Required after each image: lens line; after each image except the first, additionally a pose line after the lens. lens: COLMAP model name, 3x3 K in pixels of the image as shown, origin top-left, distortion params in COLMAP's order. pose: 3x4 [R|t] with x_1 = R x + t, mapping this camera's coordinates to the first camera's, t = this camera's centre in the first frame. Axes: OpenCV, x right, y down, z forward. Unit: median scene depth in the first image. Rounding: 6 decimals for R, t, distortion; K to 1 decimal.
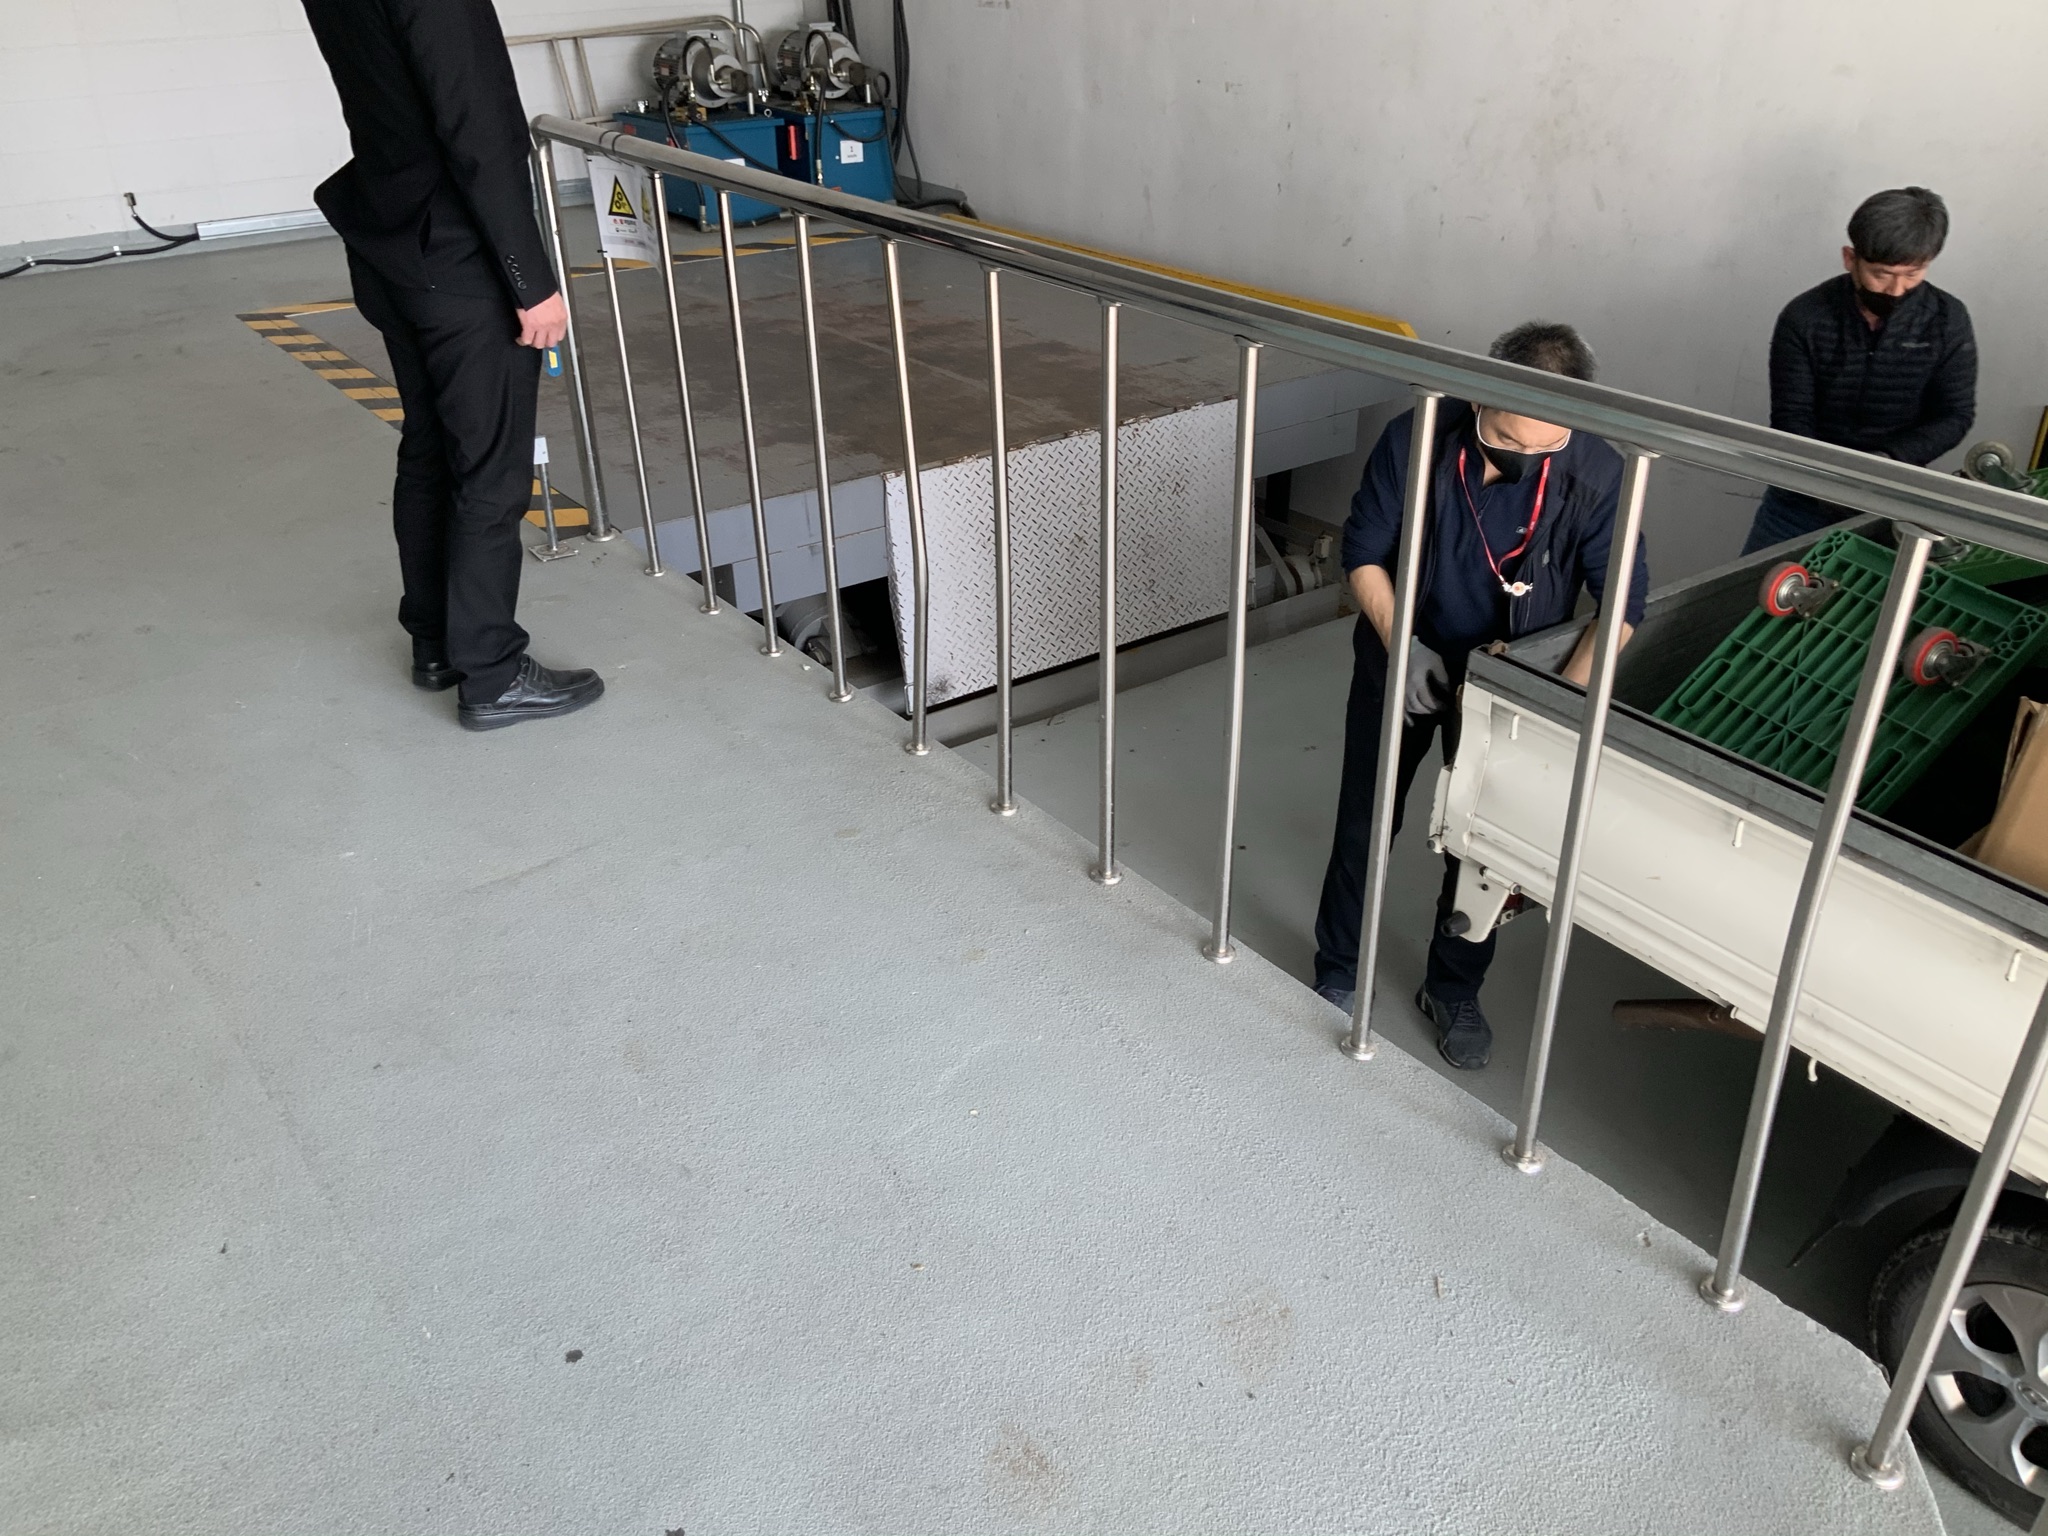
lens RADIAL K [[1680.3, 0, 1020.1], [0, 1680.3, 786.1], [0, 0, 1]] dist [0.116328, -0.228016]
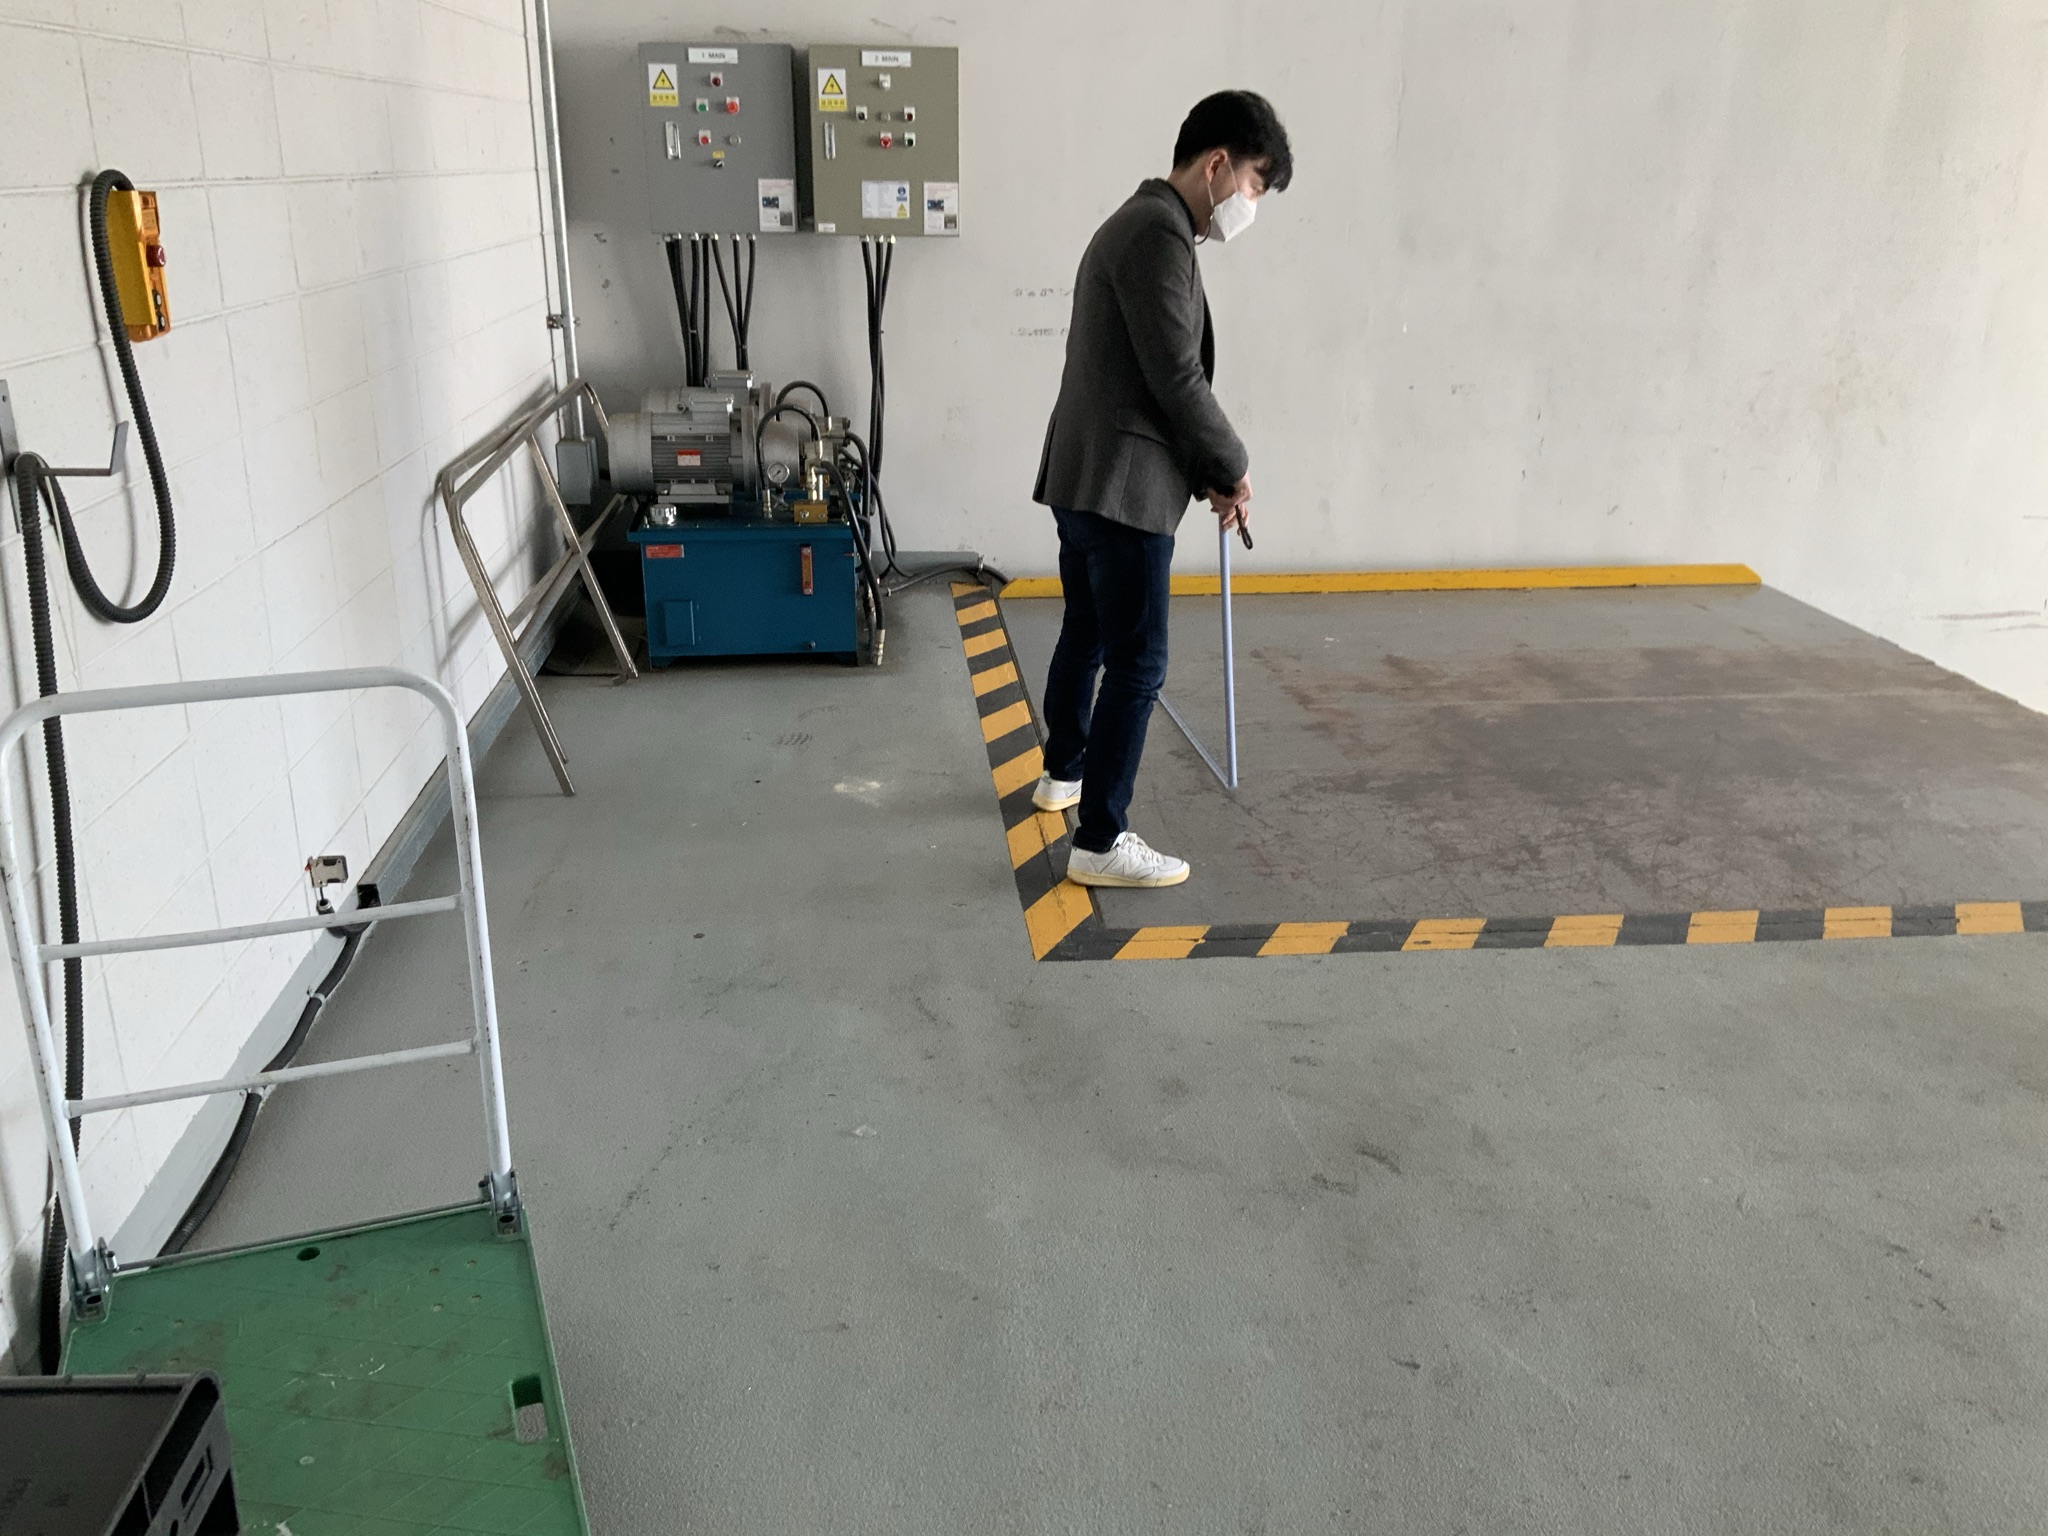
lens RADIAL K [[1680.3, 0, 1020.1], [0, 1680.3, 786.1], [0, 0, 1]] dist [0.116328, -0.228016]
pose [[0.508758, -0.279297, 0.814345, -1.092895], [0.397346, 0.915315, 0.065688, -0.453404], [-0.763729, 0.290157, 0.576651, 0.858365]]
